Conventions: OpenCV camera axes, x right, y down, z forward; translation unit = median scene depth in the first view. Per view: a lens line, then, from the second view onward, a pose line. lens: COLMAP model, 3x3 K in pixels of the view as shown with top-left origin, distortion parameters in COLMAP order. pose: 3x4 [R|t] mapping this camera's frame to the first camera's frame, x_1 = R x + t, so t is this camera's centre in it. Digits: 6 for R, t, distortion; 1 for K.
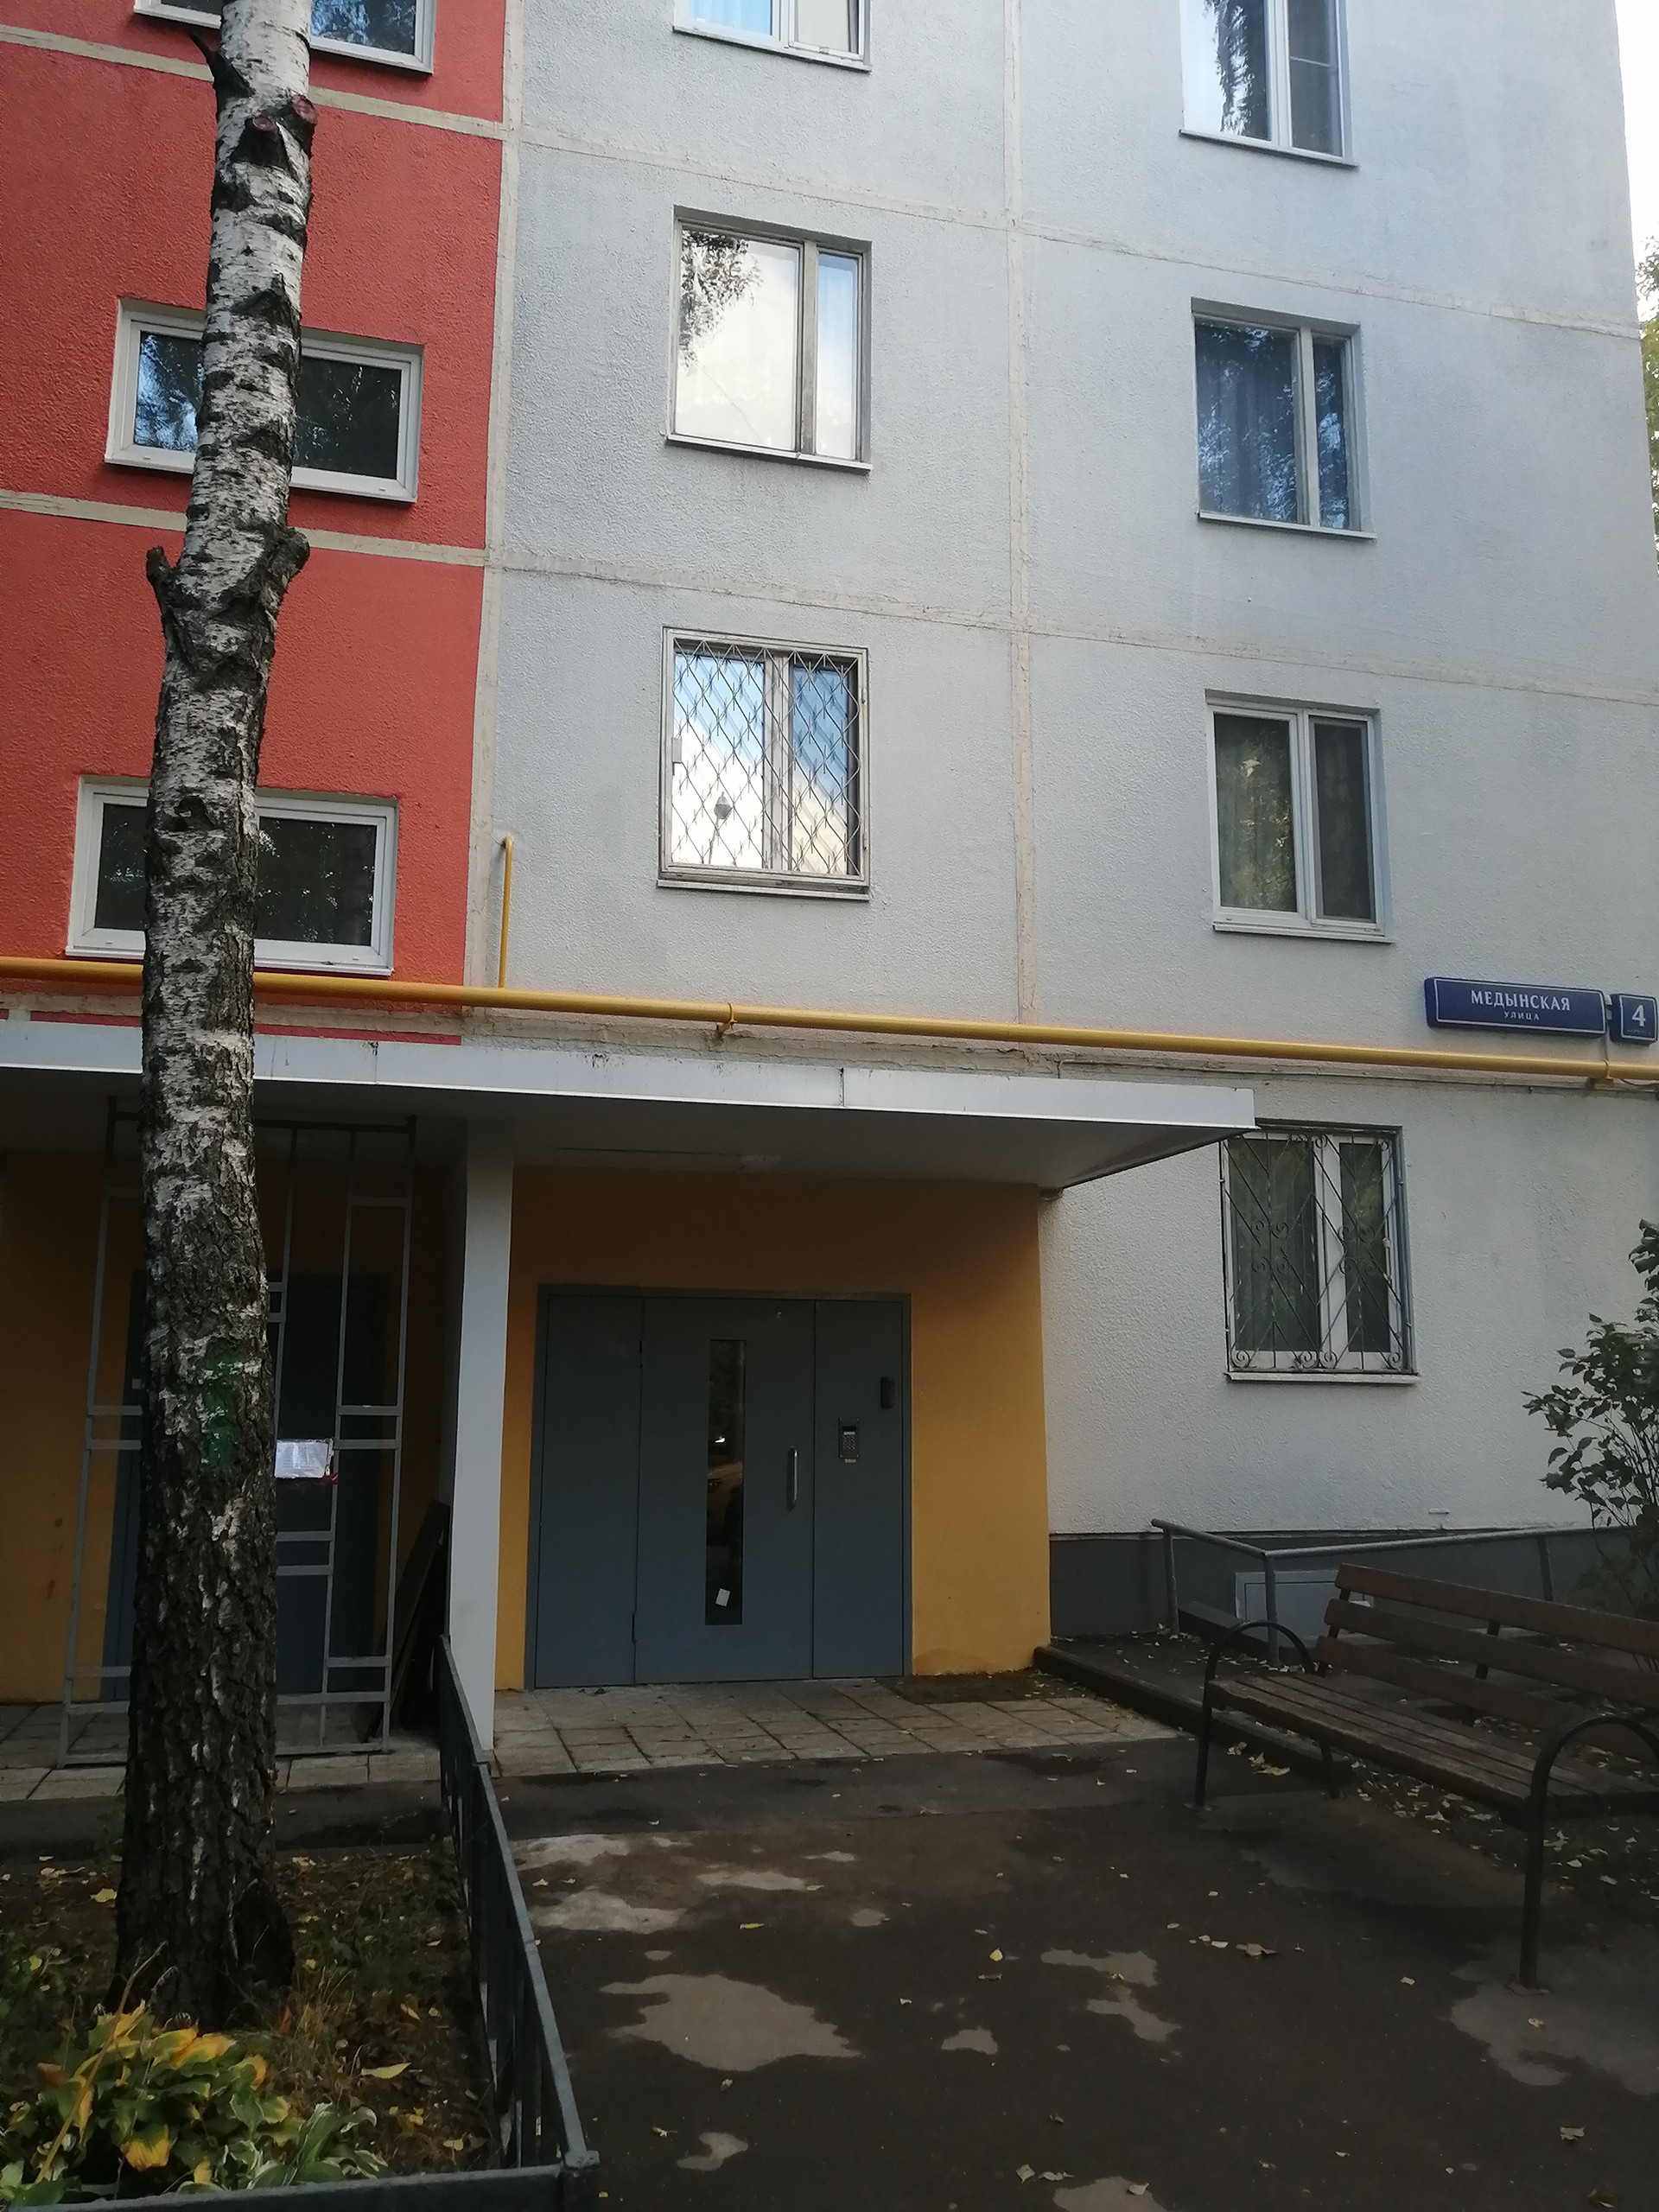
lens RADIAL K [[1705.5, 0, 831.4], [0, 1705.5, 1111.6], [0, 0, 1]] dist [-0.009700, -0.000439]
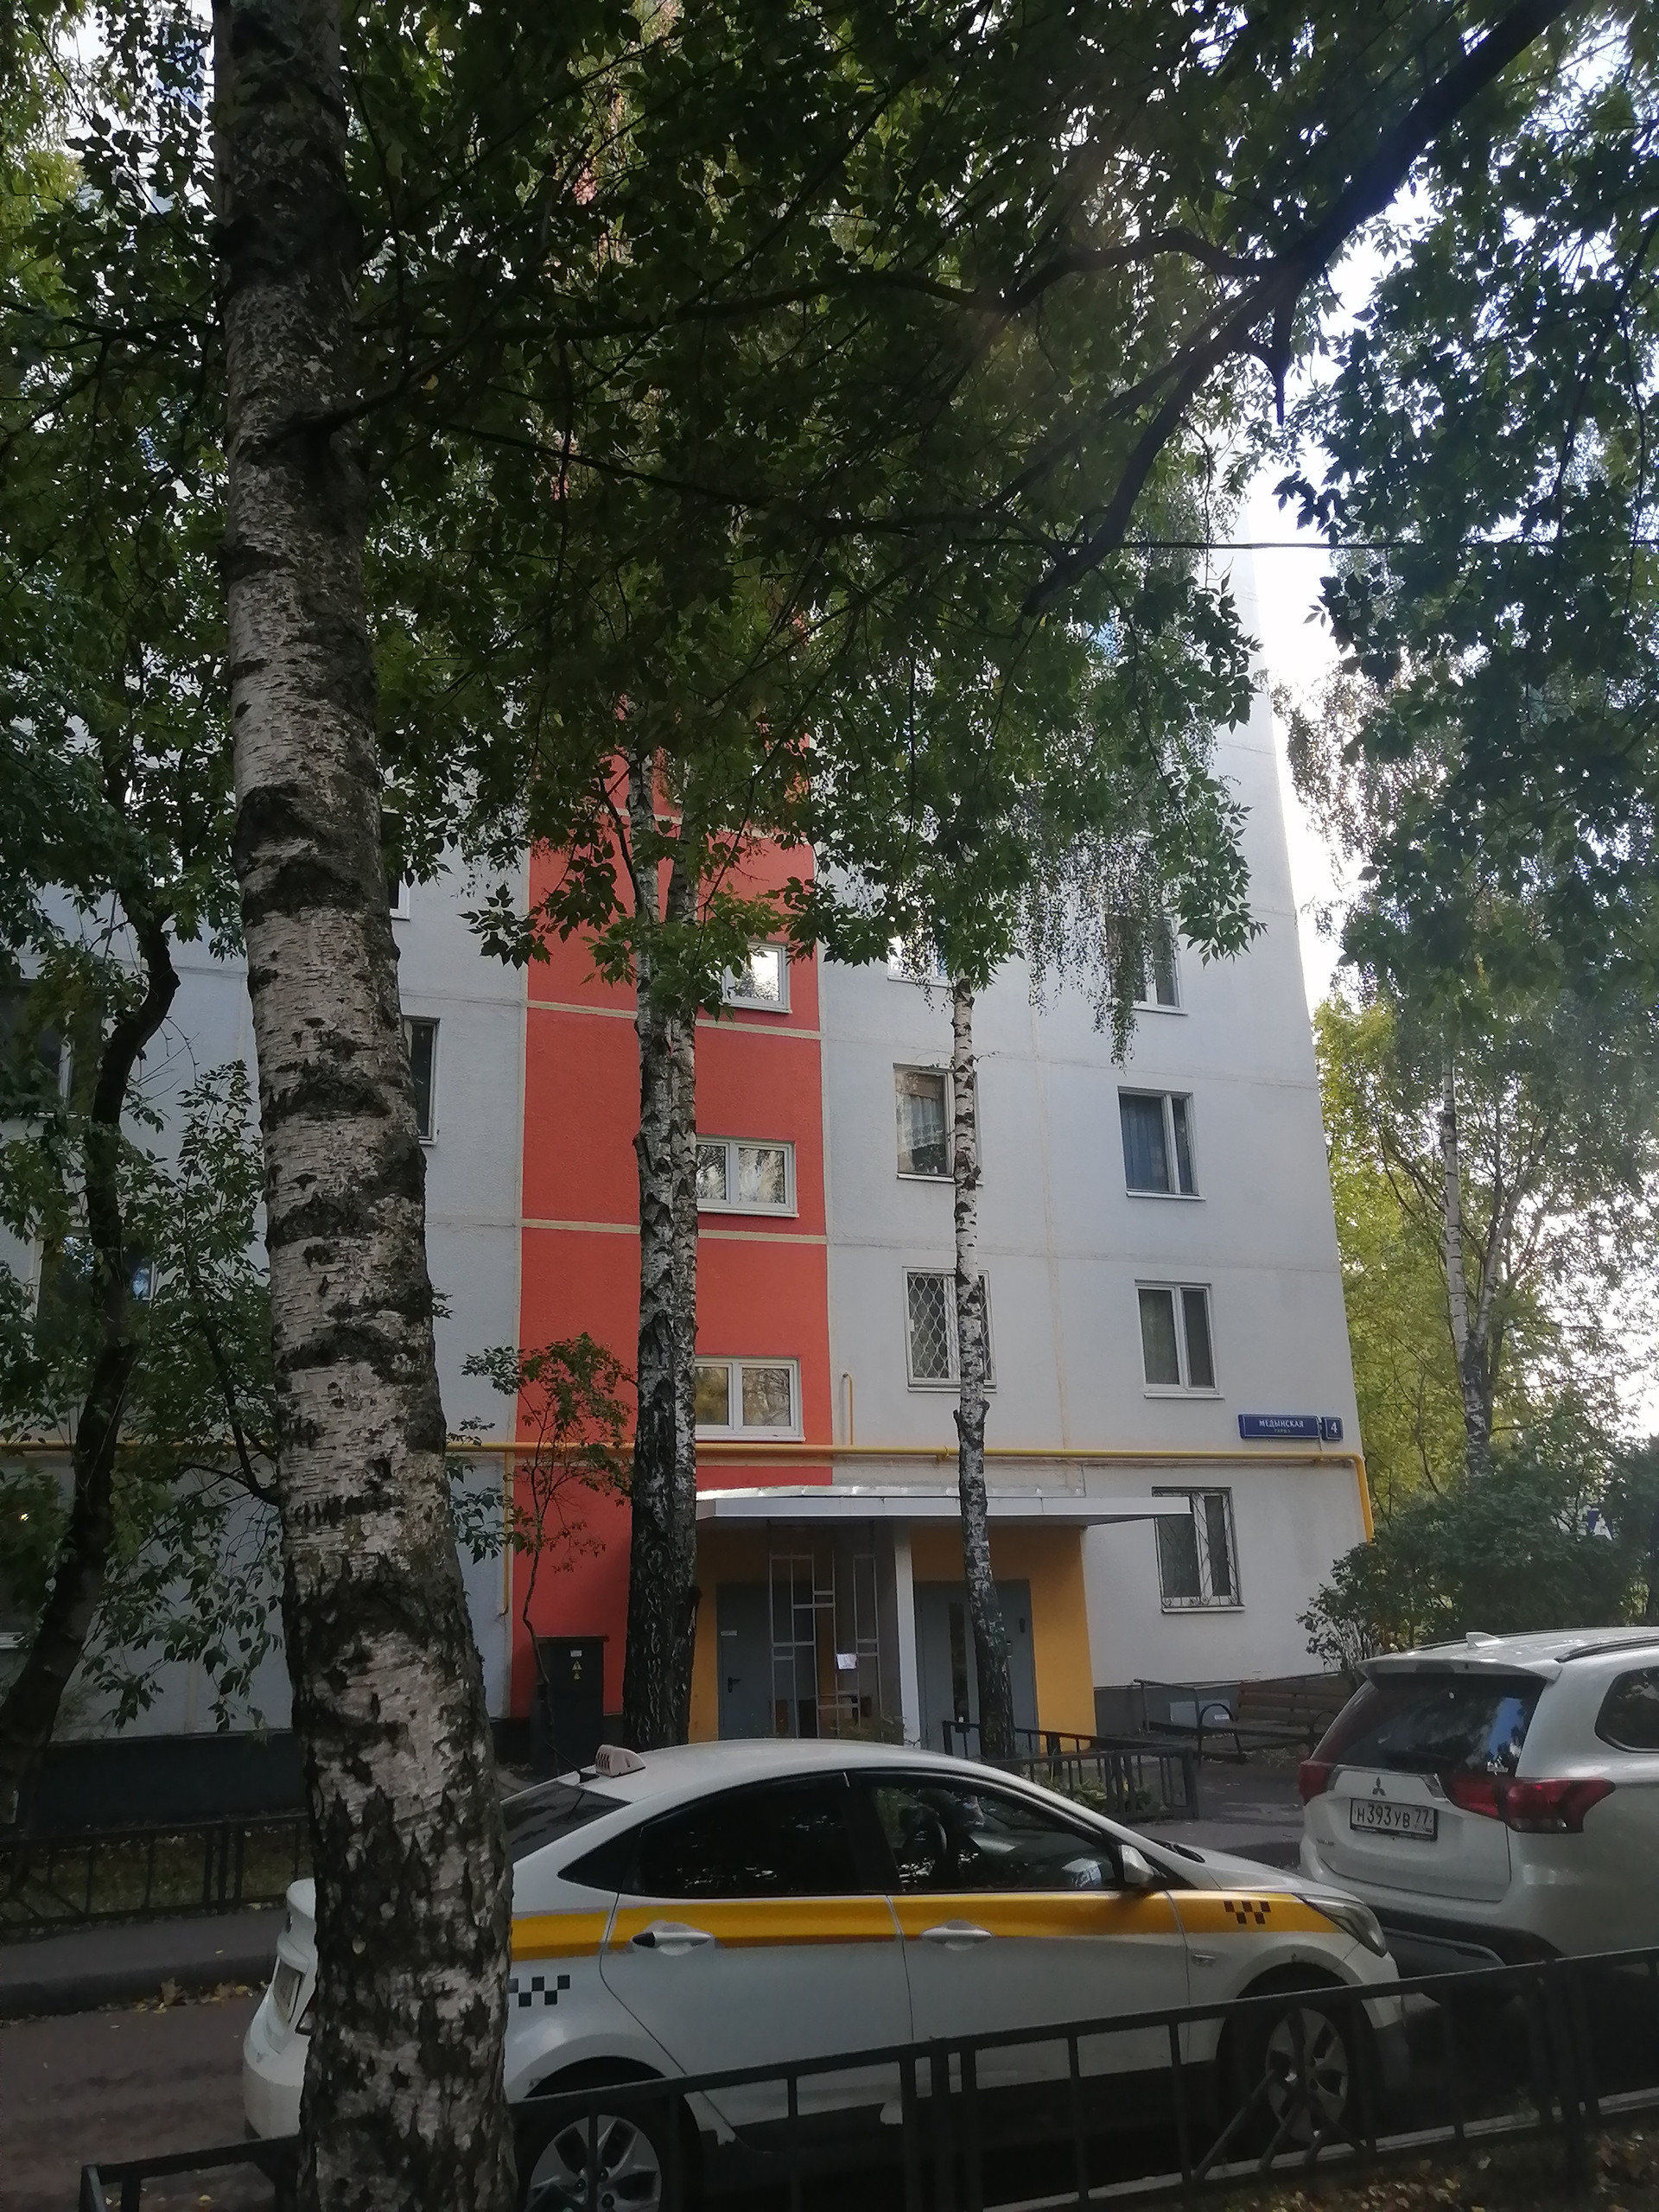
lens RADIAL K [[1705.5, 0, 825.6], [0, 1705.5, 1103.7], [0, 0, 1]] dist [-0.009700, -0.000439]
pose [[0.989617, 0.004349, 0.143662, -0.483388], [0.013827, 0.992025, -0.125279, -0.209404], [-0.143062, 0.125964, 0.981665, -1.098101]]
